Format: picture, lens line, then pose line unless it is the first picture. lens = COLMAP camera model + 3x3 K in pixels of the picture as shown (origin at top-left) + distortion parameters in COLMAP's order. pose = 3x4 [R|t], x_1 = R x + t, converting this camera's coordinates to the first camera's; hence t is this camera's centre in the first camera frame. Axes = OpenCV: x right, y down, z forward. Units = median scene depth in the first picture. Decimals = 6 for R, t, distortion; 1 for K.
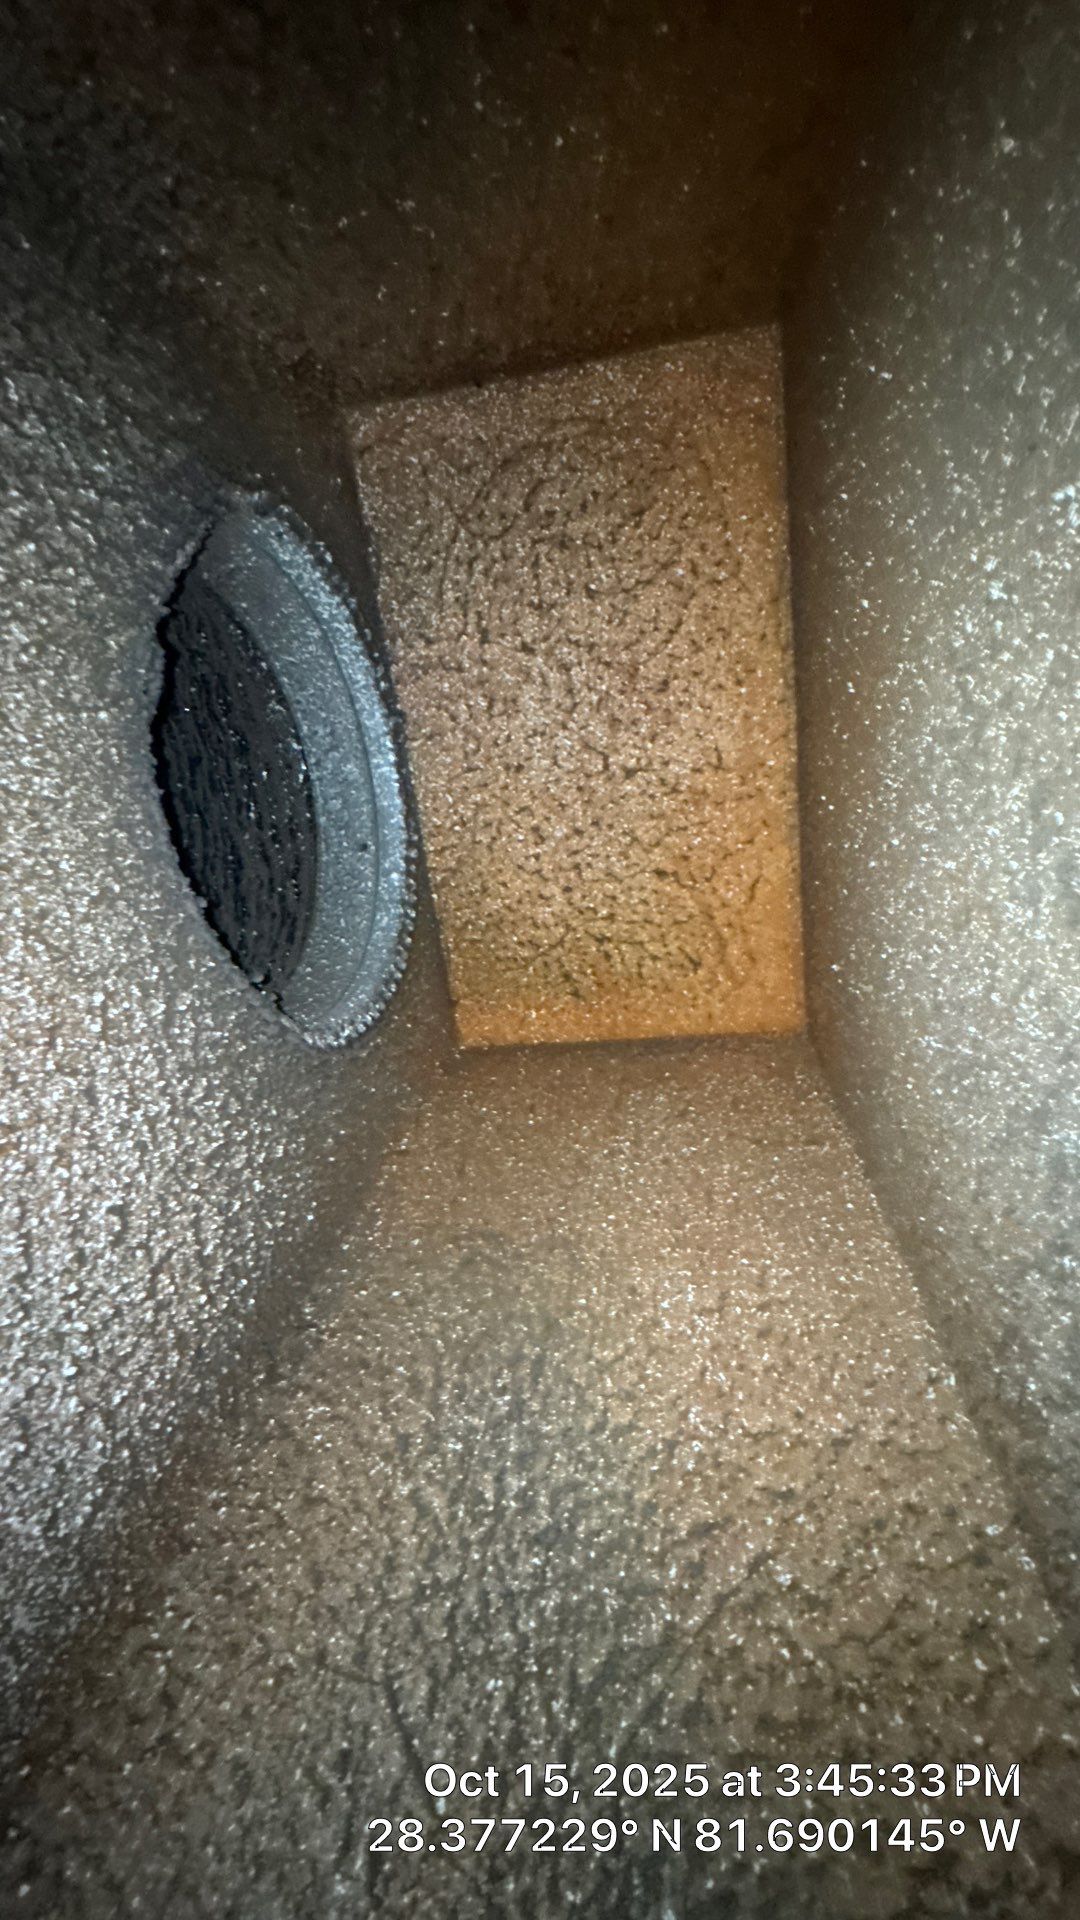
lens RADIAL K [[765.0, 0, 538.9], [0, 765.0, 953.6], [0, 0, 1]] dist [-0.004730, 0.000060]
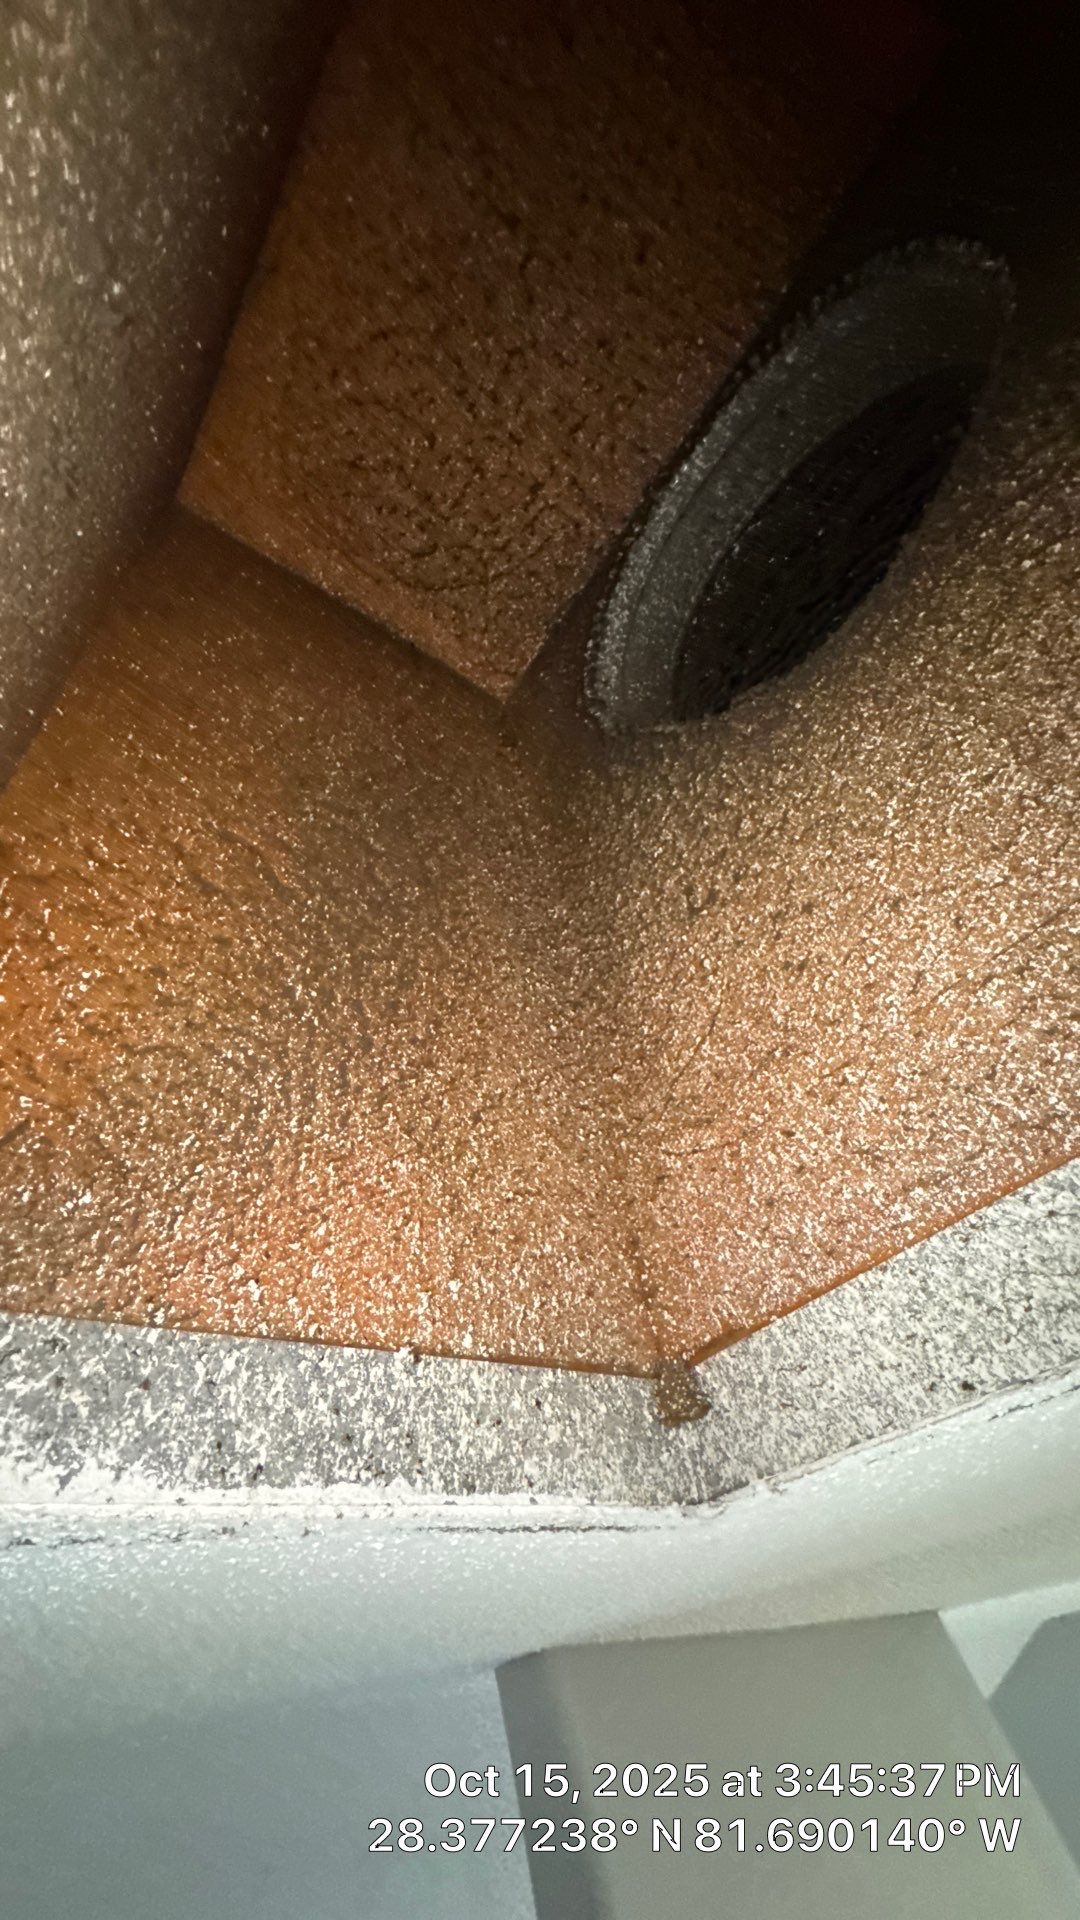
lens RADIAL K [[765.0, 0, 540.9], [0, 765.0, 956.6], [0, 0, 1]] dist [-0.004730, 0.000060]
pose [[-0.733875, -0.508440, -0.450463, 0.099129], [0.651844, -0.340531, -0.677597, 0.109590], [0.191121, -0.790903, 0.581331, -0.149899]]
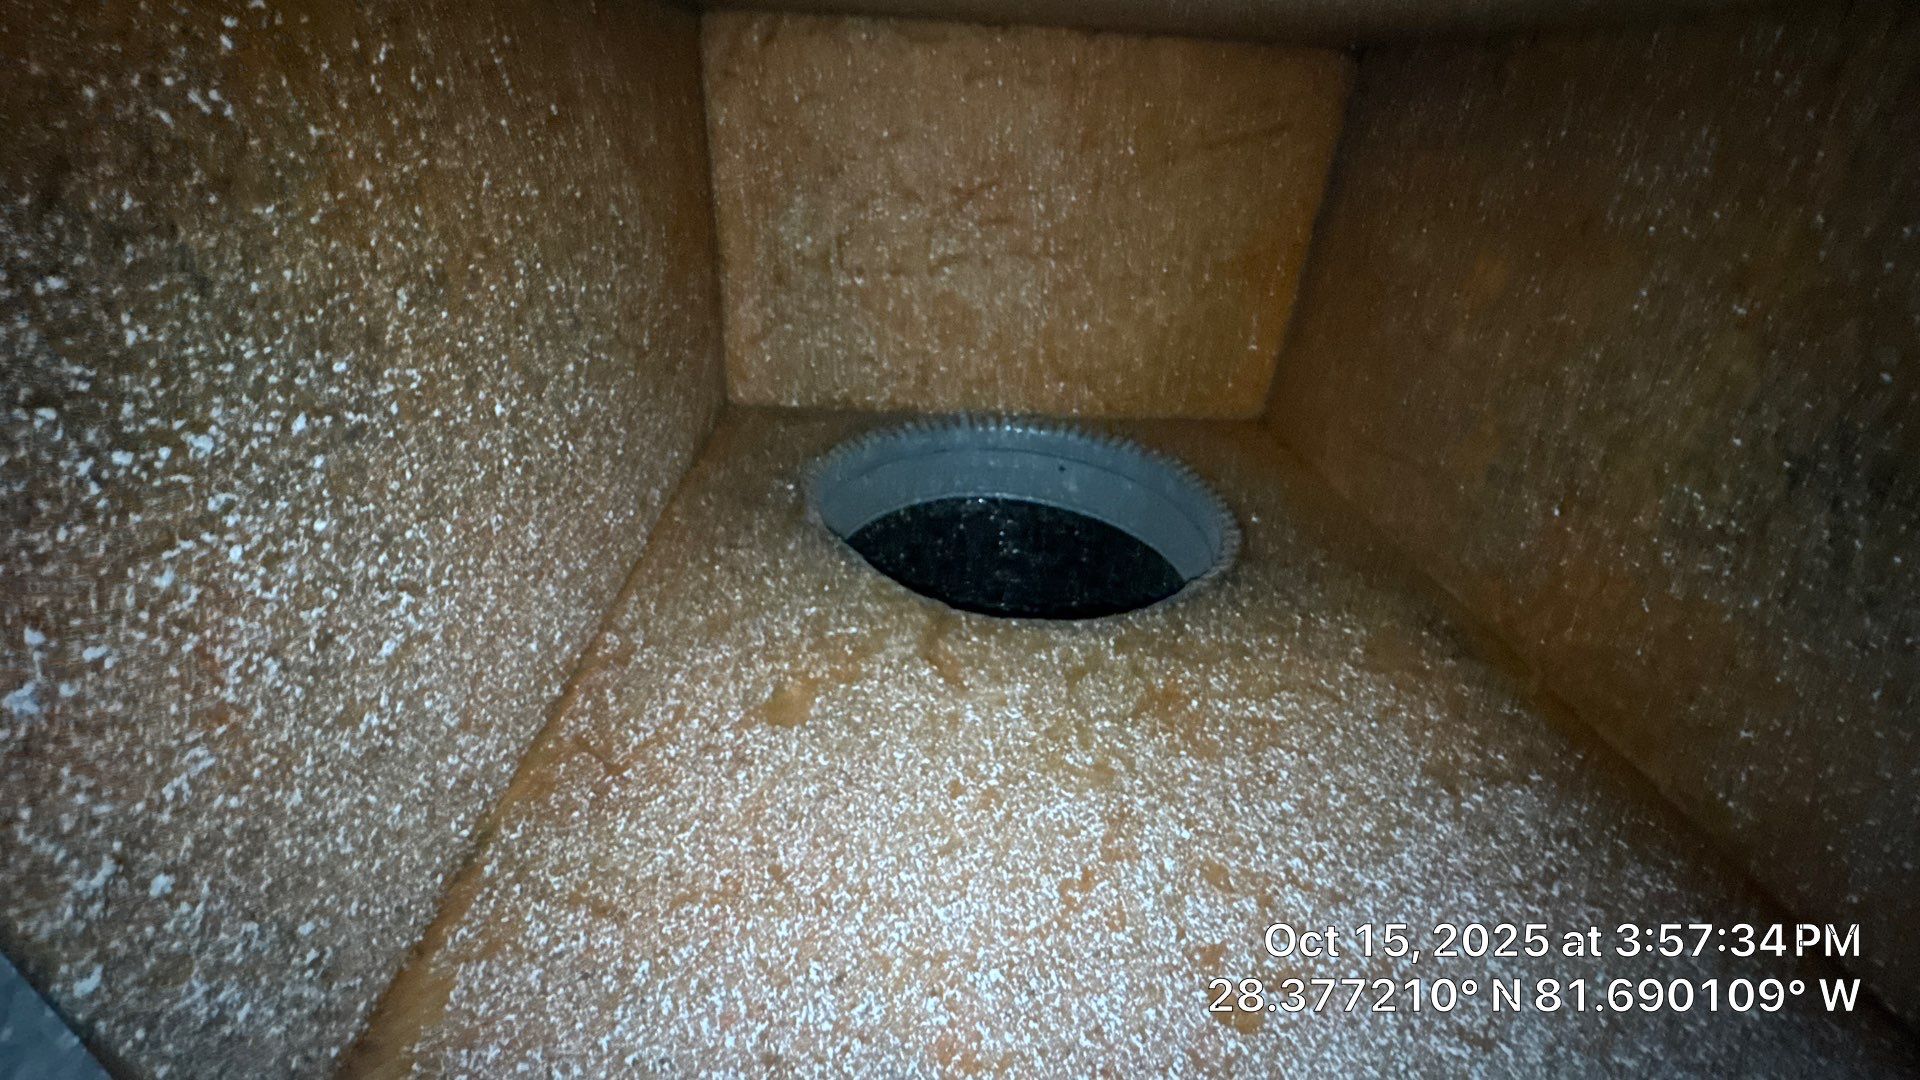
lens RADIAL K [[765.0, 0, 952.0], [0, 765.0, 542.2], [0, 0, 1]] dist [-0.004730, 0.000060]
pose [[0.176638, -0.920435, -0.348710, 0.070470], [0.952841, 0.248726, -0.173864, -0.109503], [0.246763, -0.301555, 0.920963, -0.215633]]
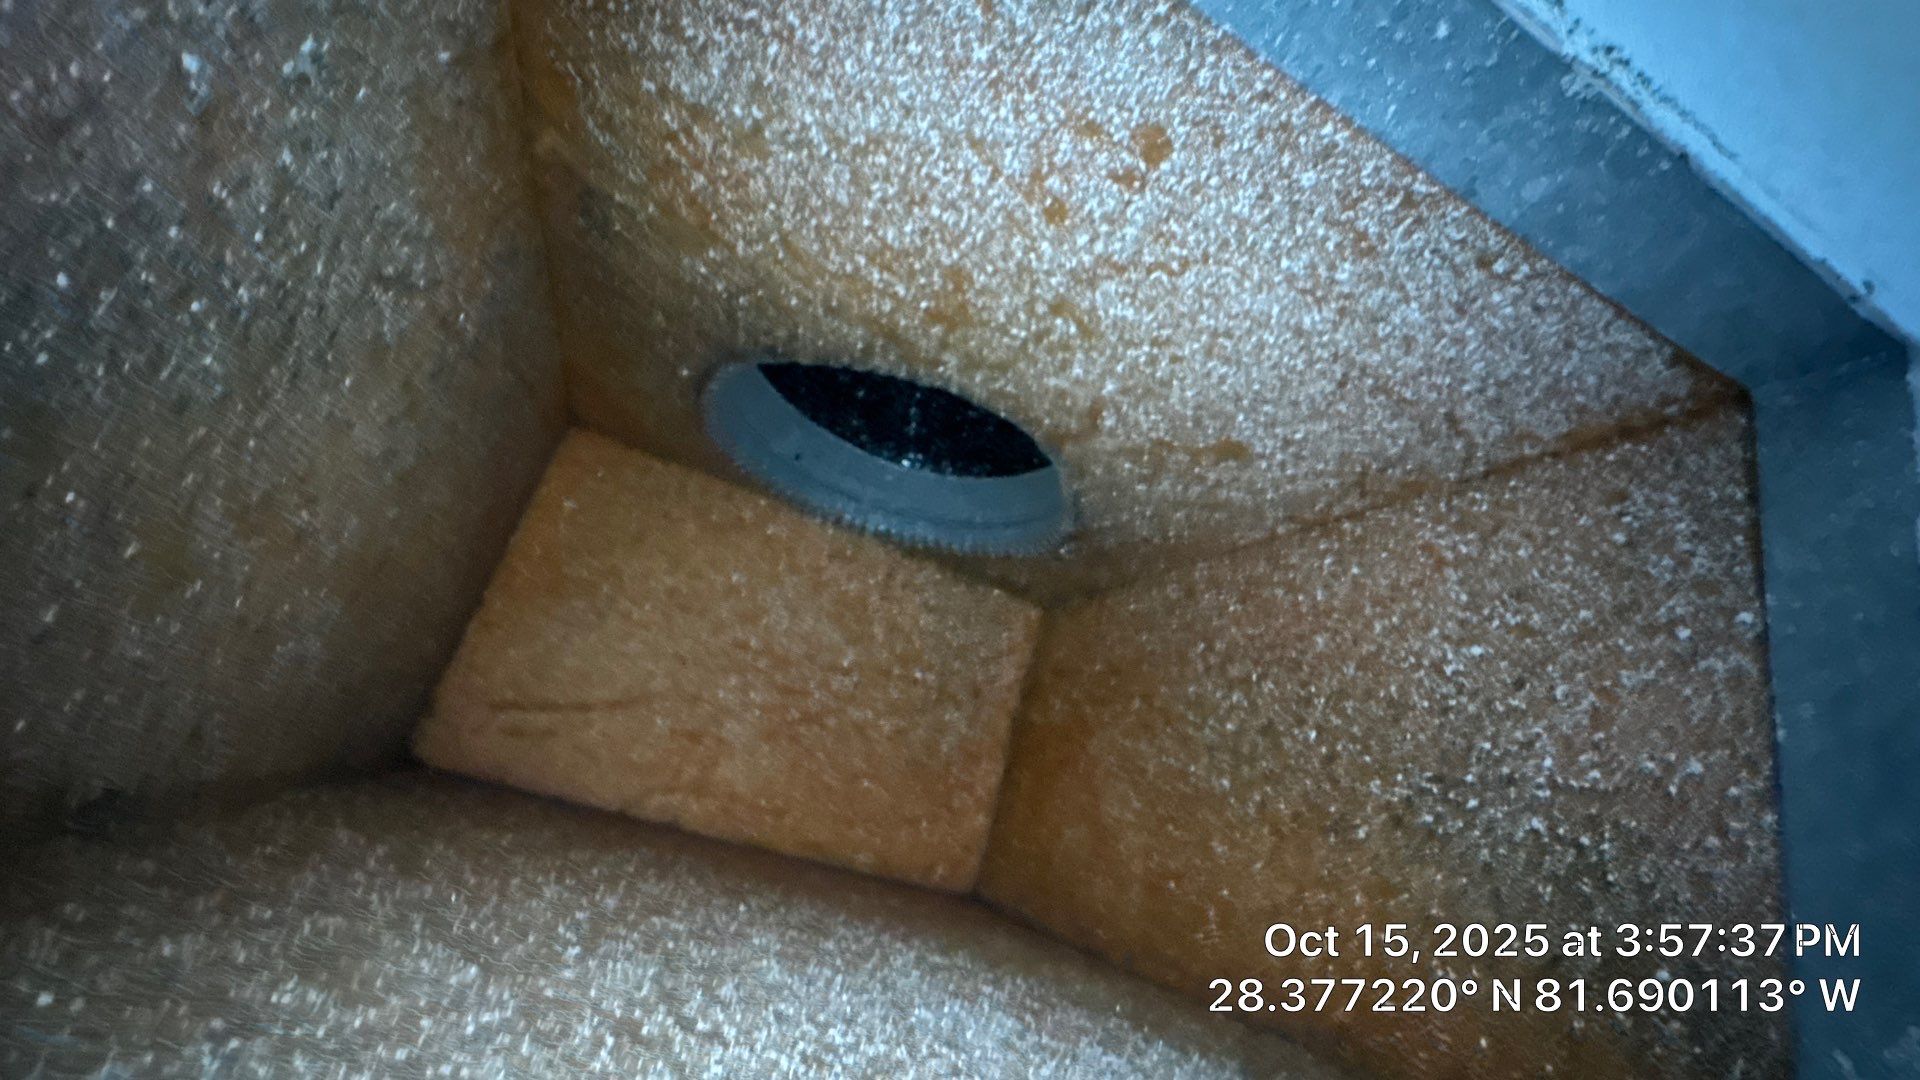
lens RADIAL K [[765.0, 0, 961.4], [0, 765.0, 535.9], [0, 0, 1]] dist [-0.004730, 0.000060]
pose [[-0.426285, 0.873083, -0.236658, 0.084156], [-0.682412, -0.482118, -0.549432, 0.450090], [-0.593797, -0.072716, 0.801322, -0.169111]]
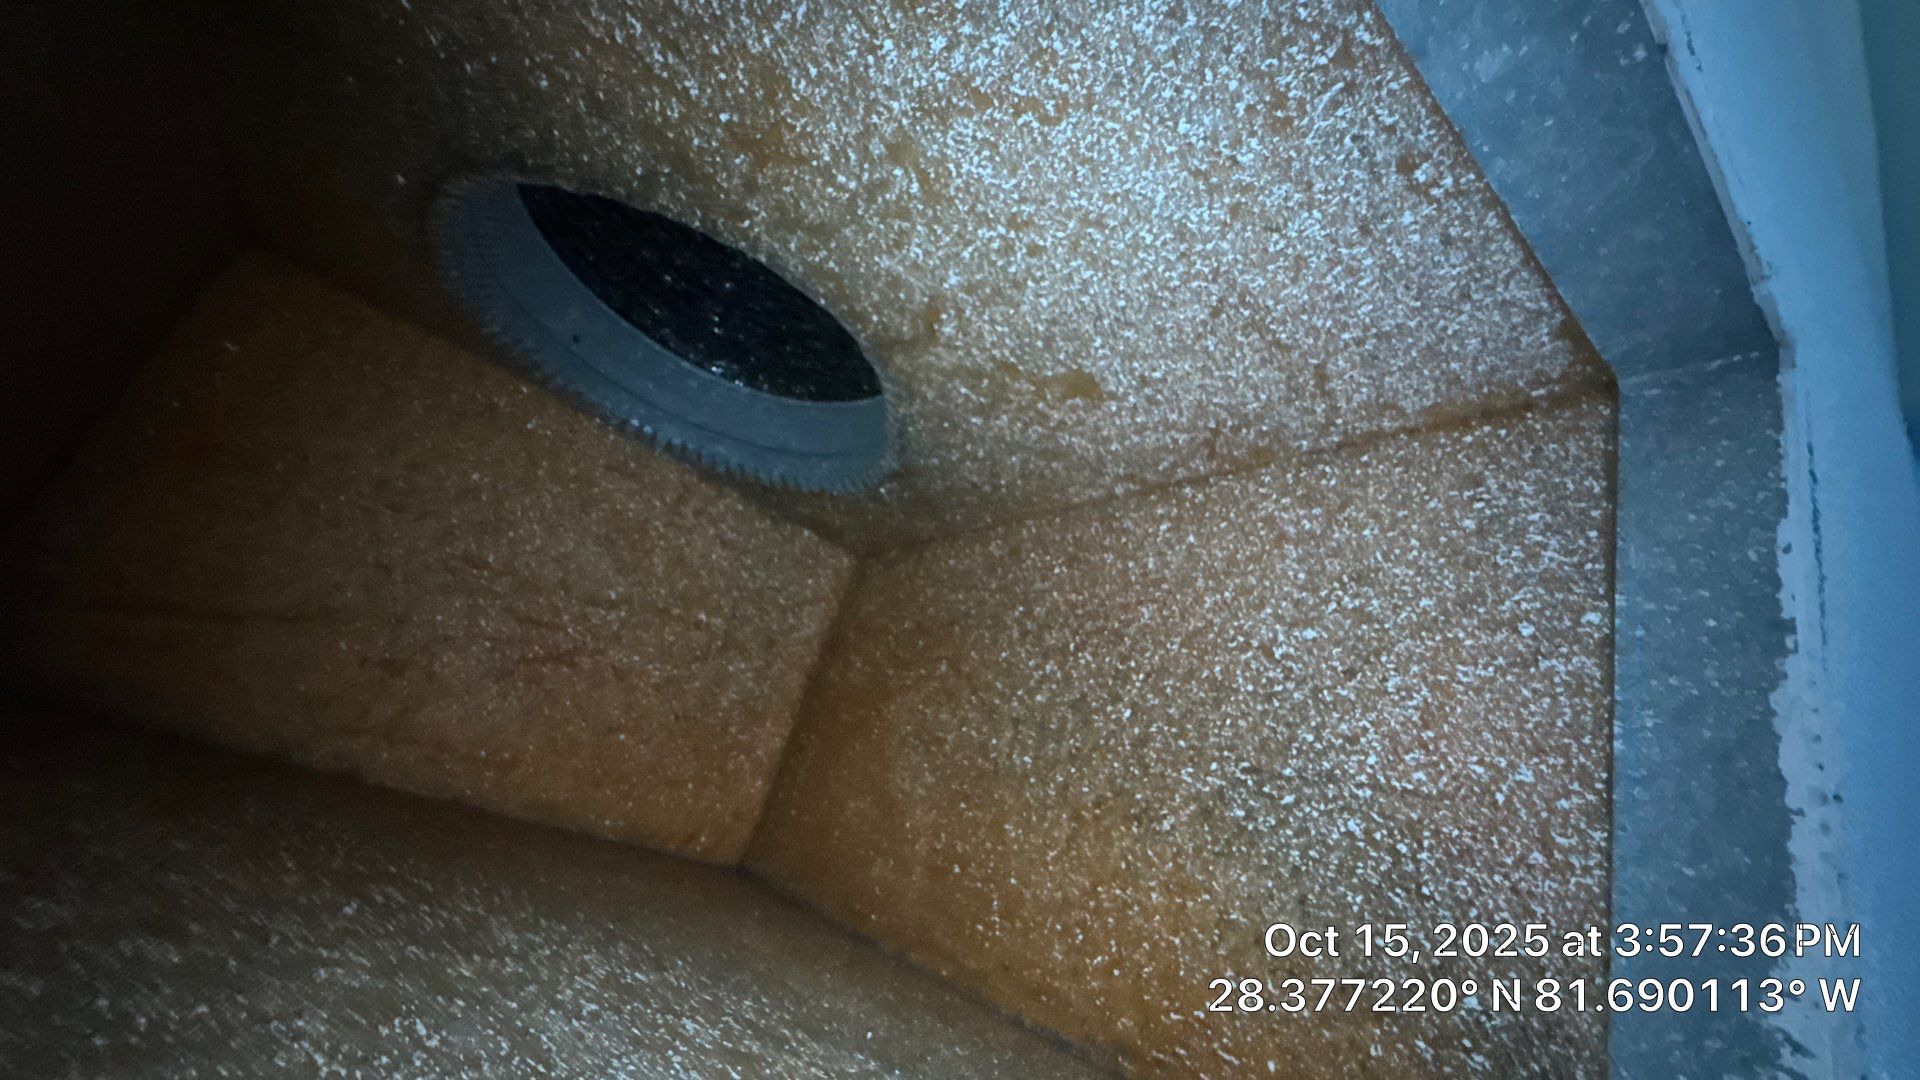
lens RADIAL K [[765.0, 0, 957.6], [0, 765.0, 535.9], [0, 0, 1]] dist [-0.004730, 0.000060]
pose [[-0.469056, 0.833903, -0.290847, 0.055623], [-0.492196, -0.520265, -0.697902, 0.270723], [-0.733300, -0.184201, 0.654477, -0.046112]]
